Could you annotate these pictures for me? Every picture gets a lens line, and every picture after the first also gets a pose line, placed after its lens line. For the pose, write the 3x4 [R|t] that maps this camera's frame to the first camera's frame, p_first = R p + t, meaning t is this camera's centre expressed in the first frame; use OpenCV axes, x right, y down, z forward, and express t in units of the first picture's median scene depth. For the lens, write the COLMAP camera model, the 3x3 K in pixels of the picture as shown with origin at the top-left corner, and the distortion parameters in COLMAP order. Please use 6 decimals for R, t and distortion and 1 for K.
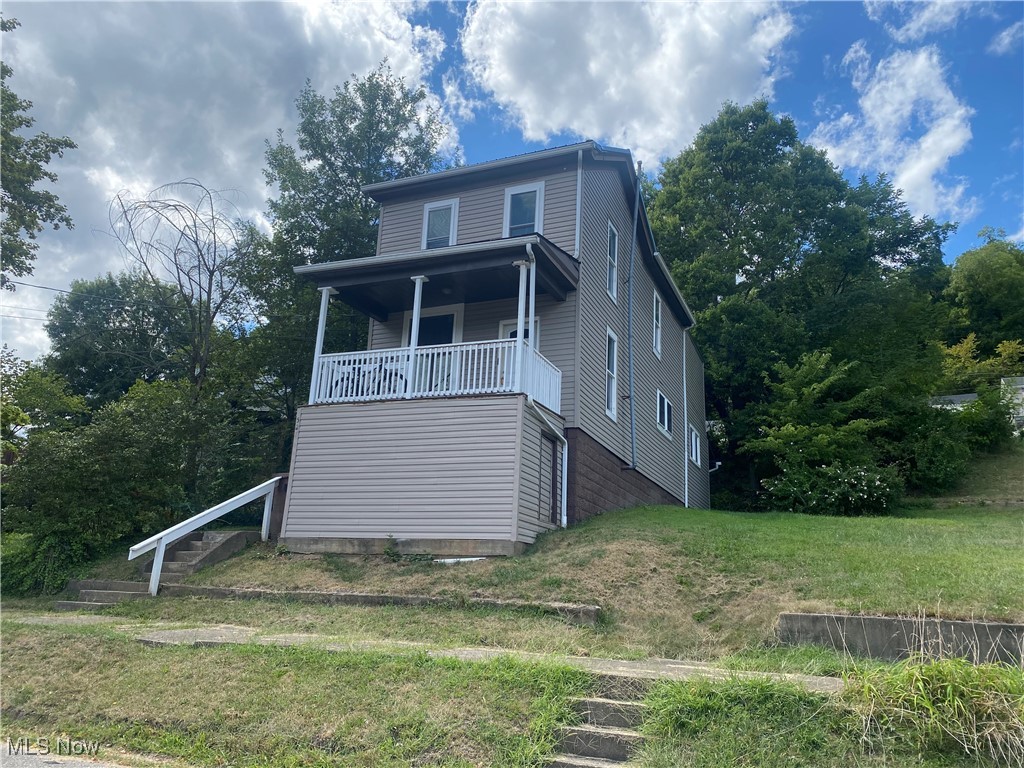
lens RADIAL K [[794.1, 0, 512.2], [0, 794.1, 360.9], [0, 0, 1]] dist [0.011677, -0.000796]
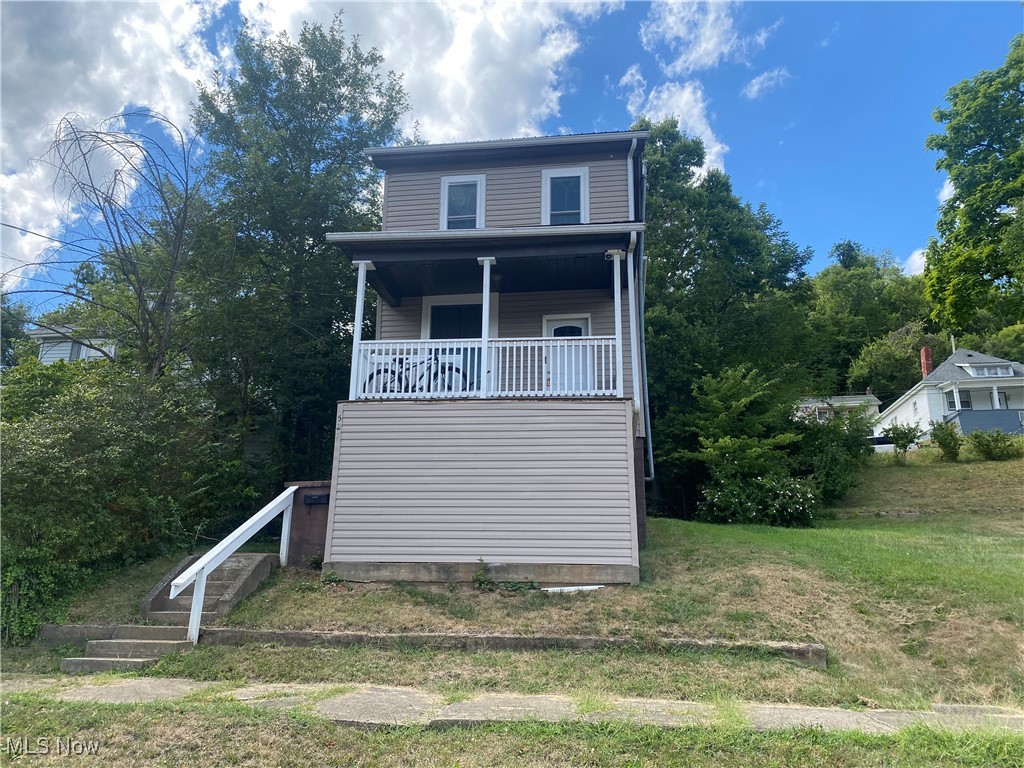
lens RADIAL K [[787.8, 0, 513.6], [0, 787.8, 364.1], [0, 0, 1]] dist [0.017075, 0.000946]
pose [[0.962566, 0.053301, 0.265754, -0.311528], [-0.053404, 0.998550, -0.006844, 0.014026], [-0.265734, -0.007604, 0.964016, 0.162061]]
